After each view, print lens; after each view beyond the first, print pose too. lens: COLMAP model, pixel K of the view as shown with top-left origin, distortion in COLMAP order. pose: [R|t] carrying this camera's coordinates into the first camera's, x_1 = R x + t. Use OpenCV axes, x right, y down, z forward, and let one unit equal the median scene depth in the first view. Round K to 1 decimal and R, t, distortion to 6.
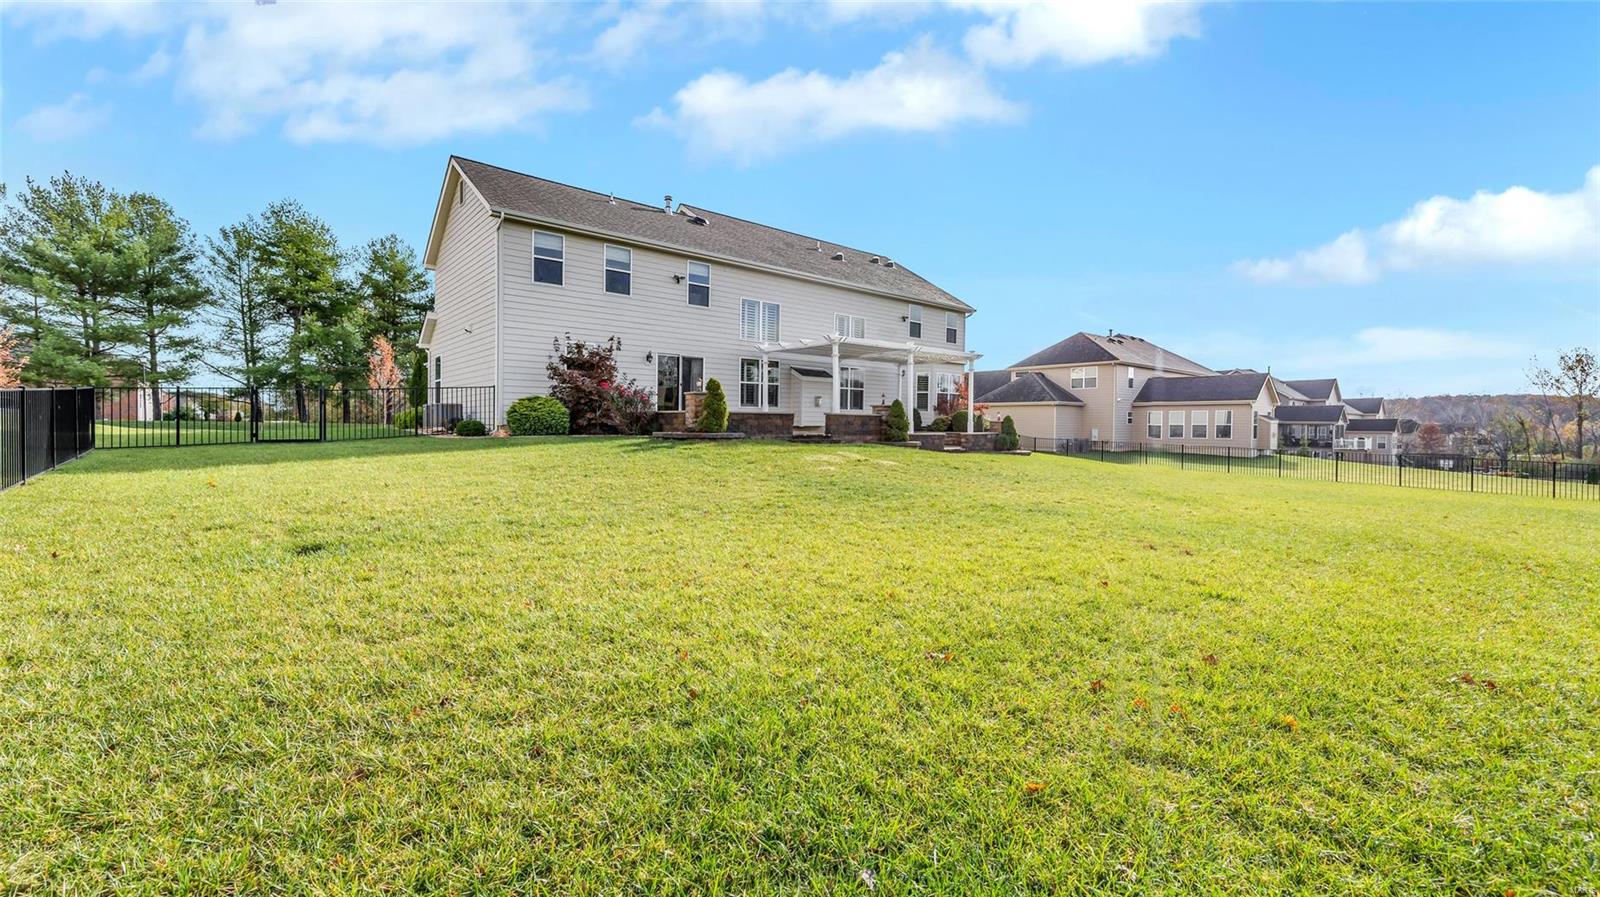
lens RADIAL K [[603.9, 0, 800.0], [0, 603.9, 448.5], [0, 0, 1]] dist [0.007544, -0.000109]
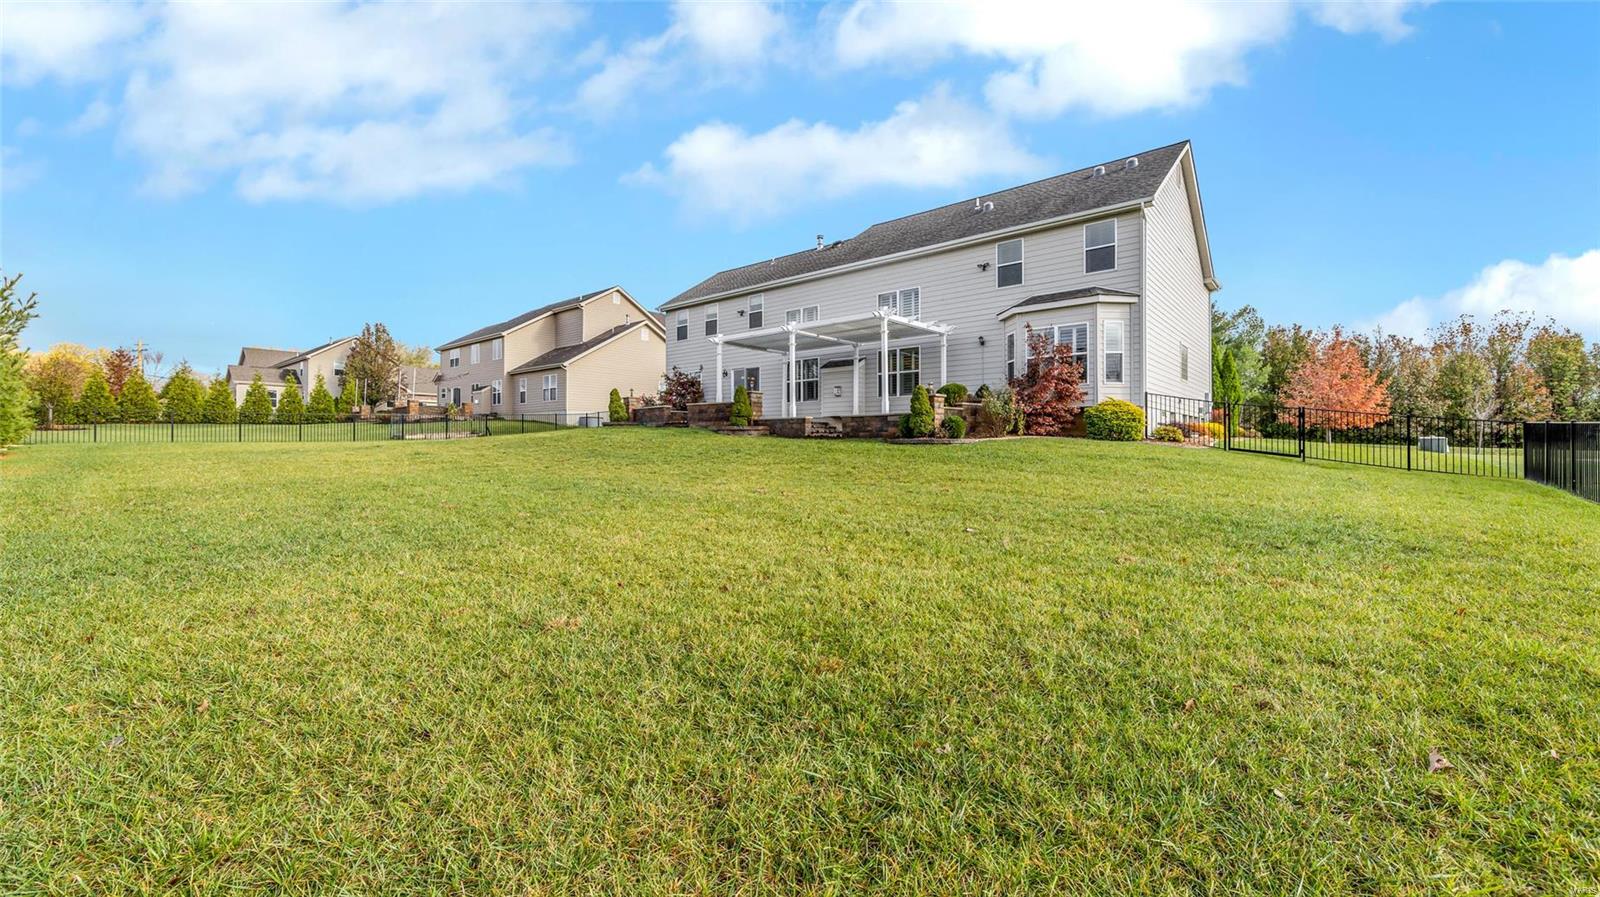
lens RADIAL K [[603.9, 0, 800.0], [0, 603.9, 448.5], [0, 0, 1]] dist [0.007544, -0.000109]
pose [[0.199581, 0.018969, -0.979698, 1.197265], [-0.016890, 0.999731, 0.015916, 0.009238], [0.979736, 0.013371, 0.199847, 0.846920]]
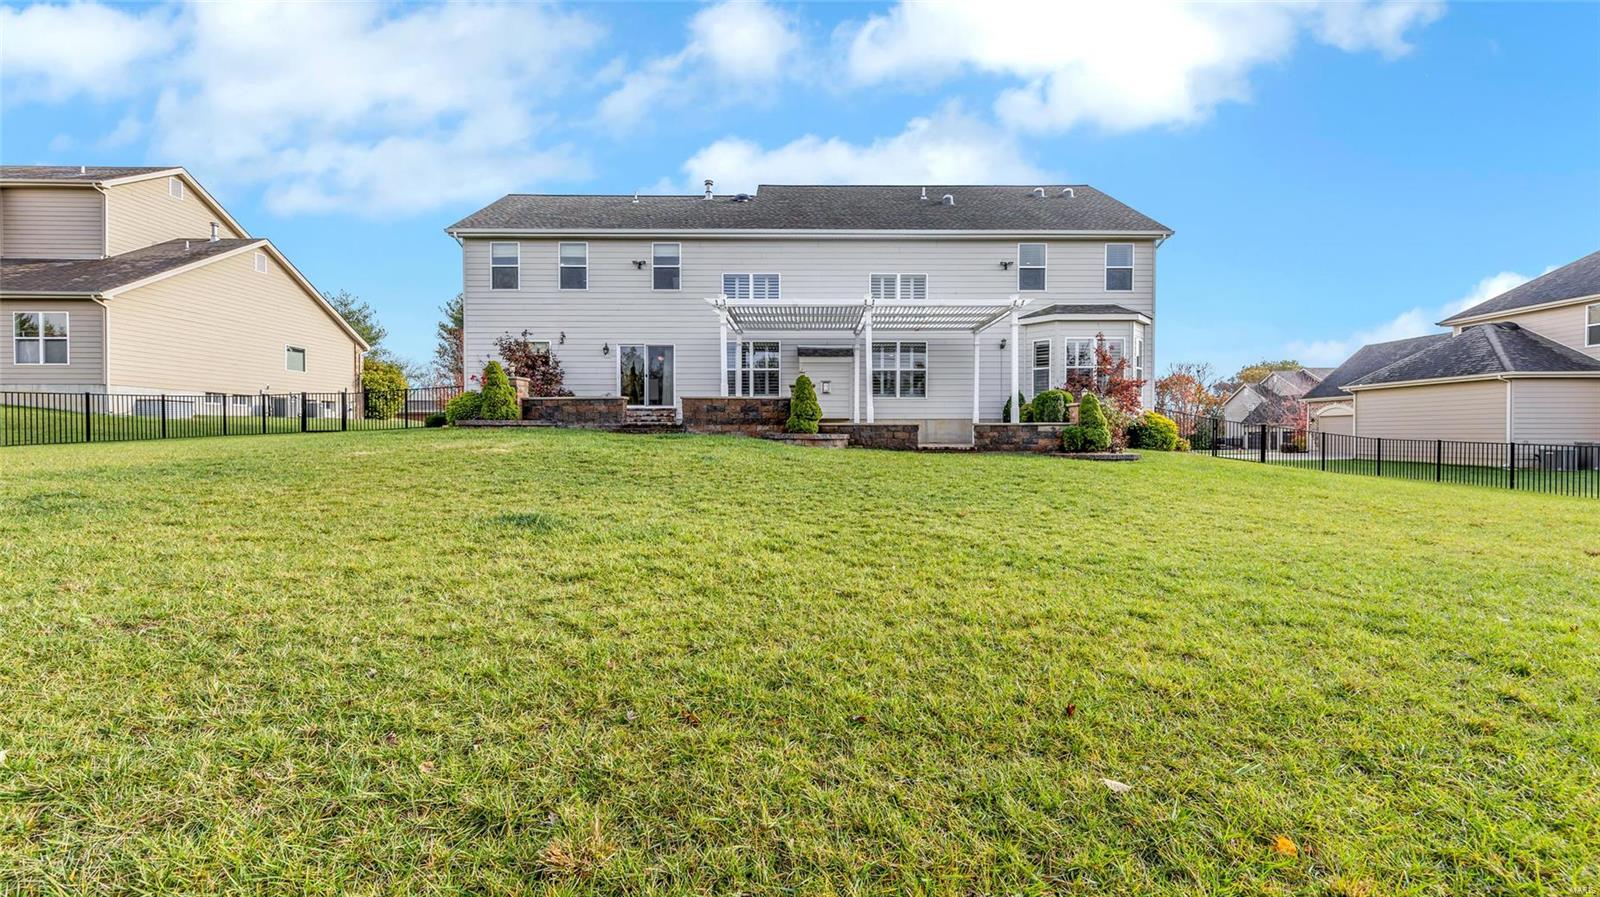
lens RADIAL K [[603.9, 0, 800.0], [0, 603.9, 448.5], [0, 0, 1]] dist [0.007544, -0.000109]
pose [[0.789823, 0.008194, -0.613280, 0.579592], [-0.013111, 0.999908, -0.003526, 0.009833], [0.613195, 0.010826, 0.789857, 0.400860]]
